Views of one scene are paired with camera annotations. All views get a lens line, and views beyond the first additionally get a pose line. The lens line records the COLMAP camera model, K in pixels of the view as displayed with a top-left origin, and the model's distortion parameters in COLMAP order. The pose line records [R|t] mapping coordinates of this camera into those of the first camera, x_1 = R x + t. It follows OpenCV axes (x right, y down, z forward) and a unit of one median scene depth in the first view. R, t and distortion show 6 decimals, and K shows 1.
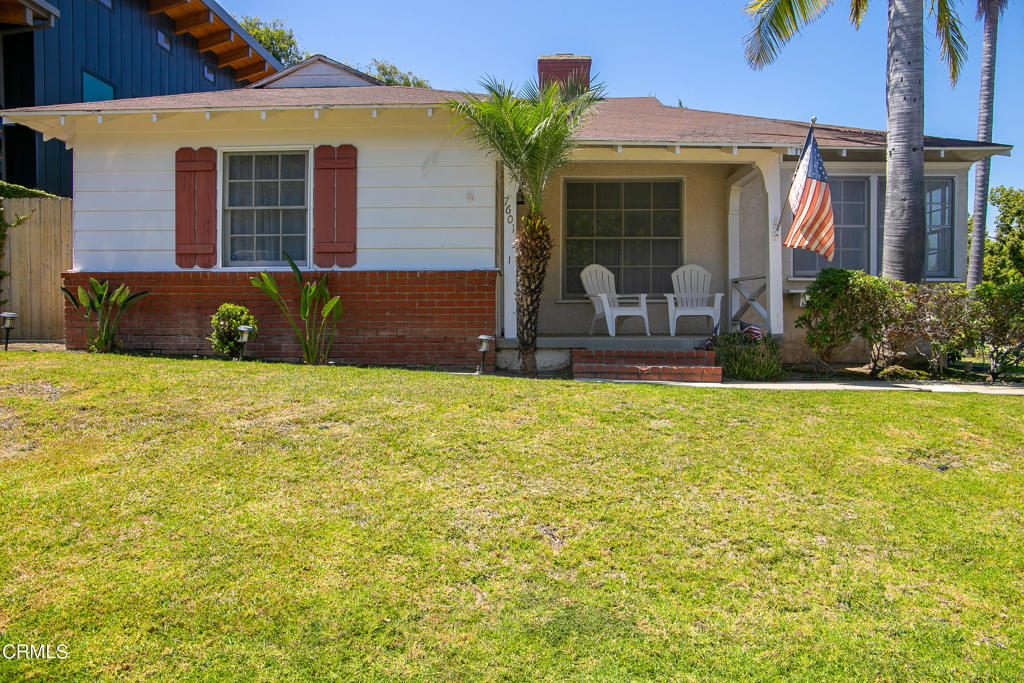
lens RADIAL K [[766.7, 0, 511.9], [0, 766.7, 340.9], [0, 0, 1]] dist [-0.042410, 0.004486]
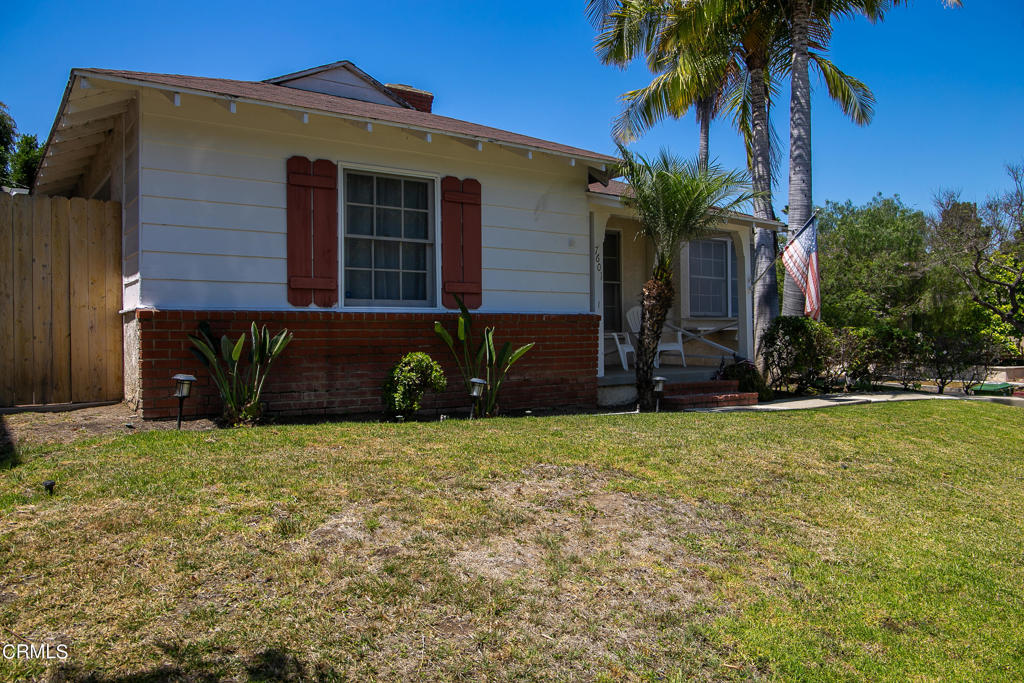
lens RADIAL K [[766.7, 0, 511.7], [0, 766.7, 338.9], [0, 0, 1]] dist [-0.042410, 0.004486]
pose [[0.772947, -0.013317, 0.634331, -0.773366], [0.023742, 0.999687, -0.007942, -0.050639], [-0.634026, 0.021199, 0.773021, 0.240560]]
